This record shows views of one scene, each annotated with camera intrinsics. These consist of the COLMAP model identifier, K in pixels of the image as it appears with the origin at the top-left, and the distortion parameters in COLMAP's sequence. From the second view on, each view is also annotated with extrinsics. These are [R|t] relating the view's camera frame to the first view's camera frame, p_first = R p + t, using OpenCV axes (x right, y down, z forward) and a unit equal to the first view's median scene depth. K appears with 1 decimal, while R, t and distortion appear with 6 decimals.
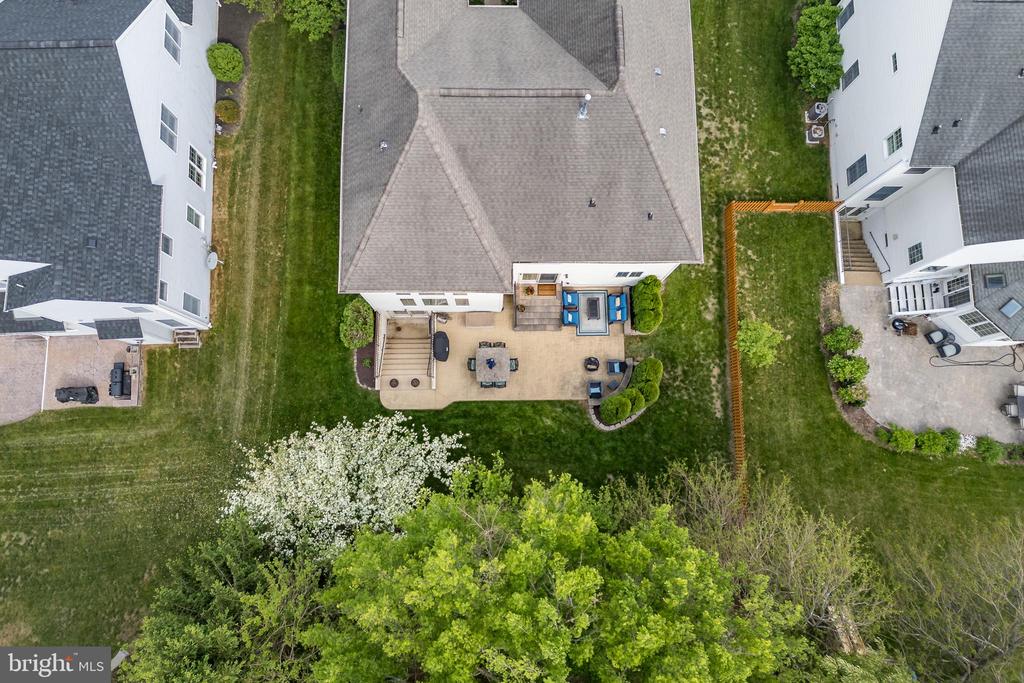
lens RADIAL K [[700.9, 0, 515.5], [0, 700.9, 338.4], [0, 0, 1]] dist [0.020466, 0.001283]
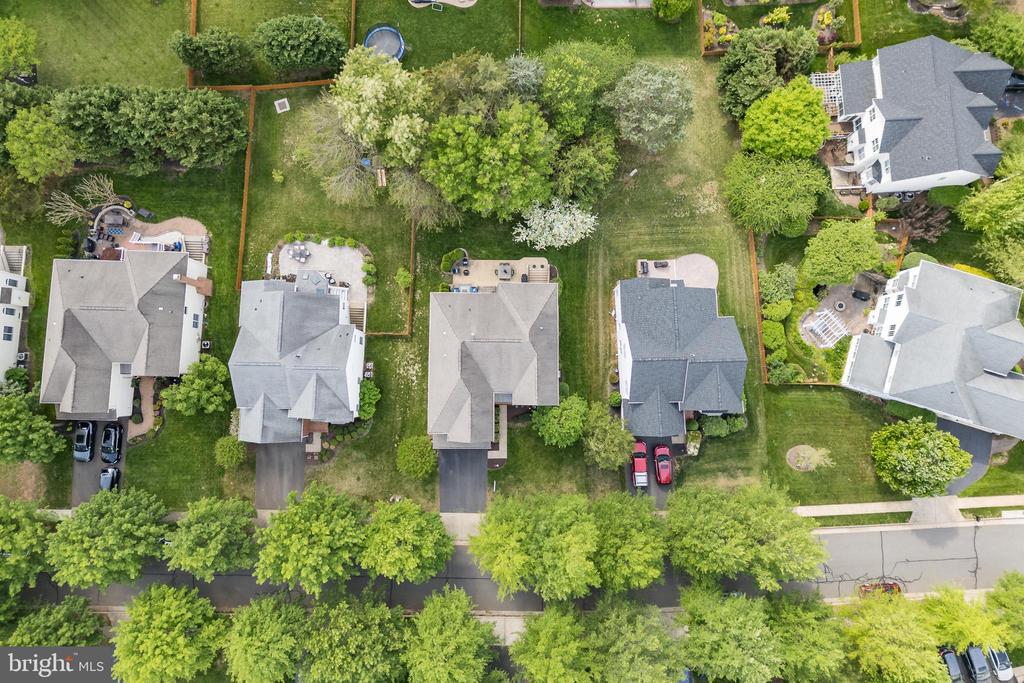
lens RADIAL K [[707.7, 0, 515.0], [0, 707.7, 297.5], [0, 0, 1]] dist [0.015042, -0.001704]
pose [[-0.999675, -0.014526, -0.020952, -0.017827], [0.007319, -0.950724, 0.309952, -0.862316], [-0.024422, 0.309697, 0.950521, -1.465345]]
